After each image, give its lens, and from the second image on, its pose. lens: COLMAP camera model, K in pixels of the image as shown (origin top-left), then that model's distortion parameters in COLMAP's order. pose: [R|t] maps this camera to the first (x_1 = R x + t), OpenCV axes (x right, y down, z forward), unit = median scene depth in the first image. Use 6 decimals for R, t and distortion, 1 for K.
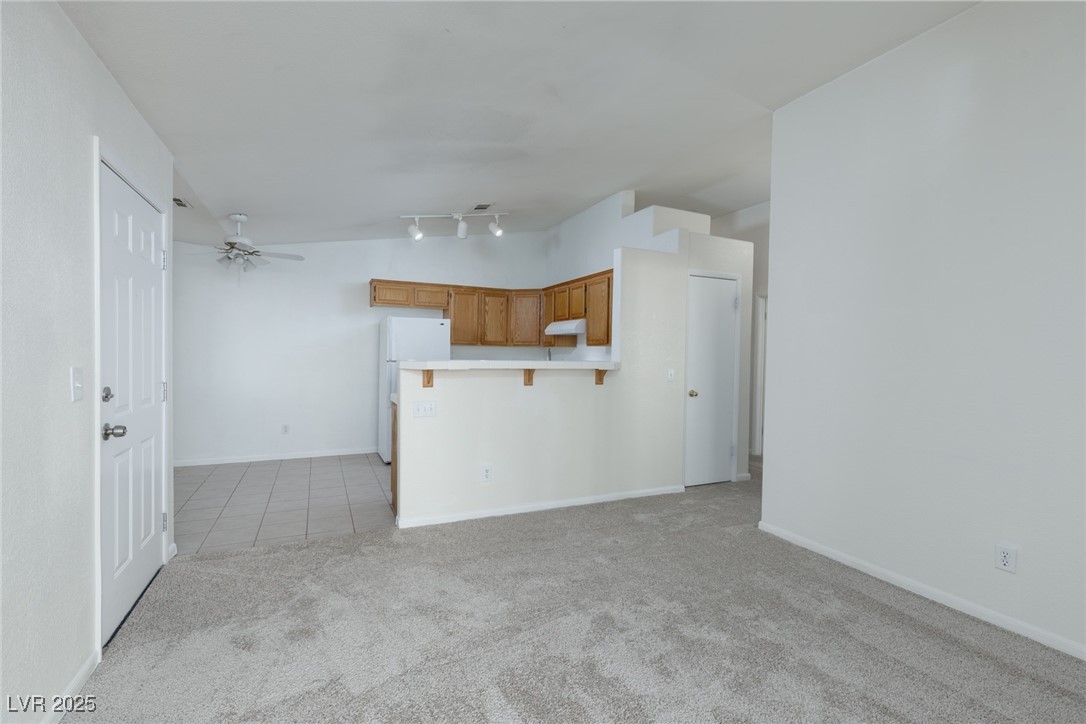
lens RADIAL K [[482.1, 0, 544.6], [0, 482.1, 359.7], [0, 0, 1]] dist [0.002060, -0.000756]
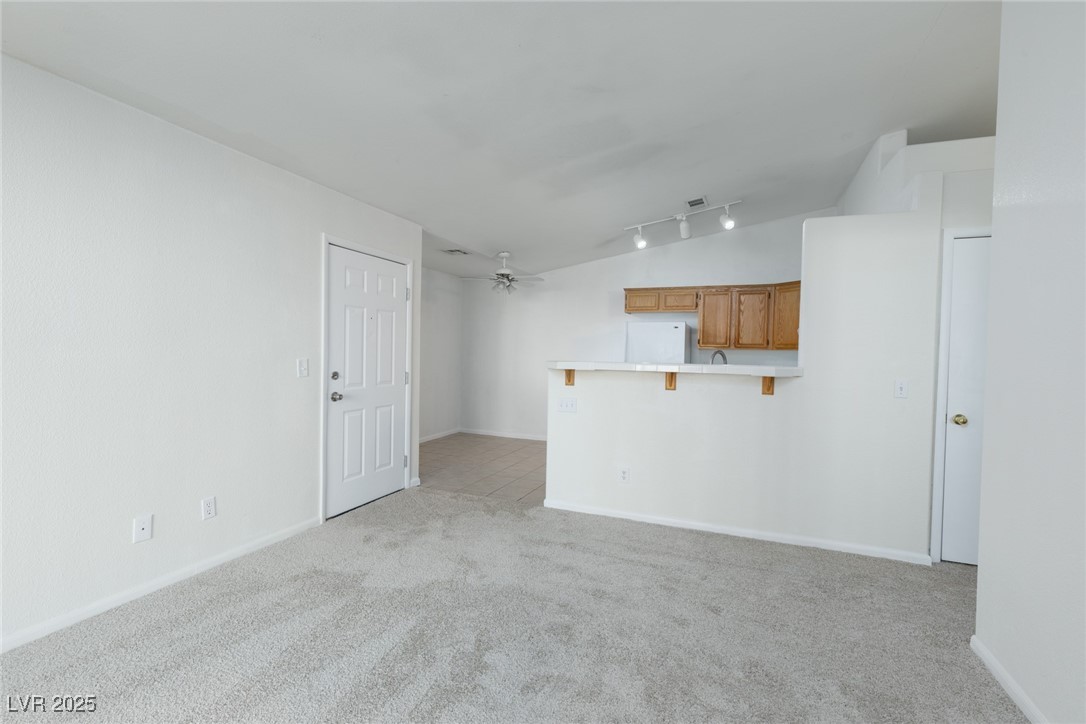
lens RADIAL K [[482.1, 0, 545.4], [0, 482.1, 362.3], [0, 0, 1]] dist [0.002060, -0.000756]
pose [[0.688153, 0.014007, -0.725431, 0.360334], [-0.018949, 0.999820, 0.001330, 0.002081], [0.725318, 0.012831, 0.688294, 0.136448]]
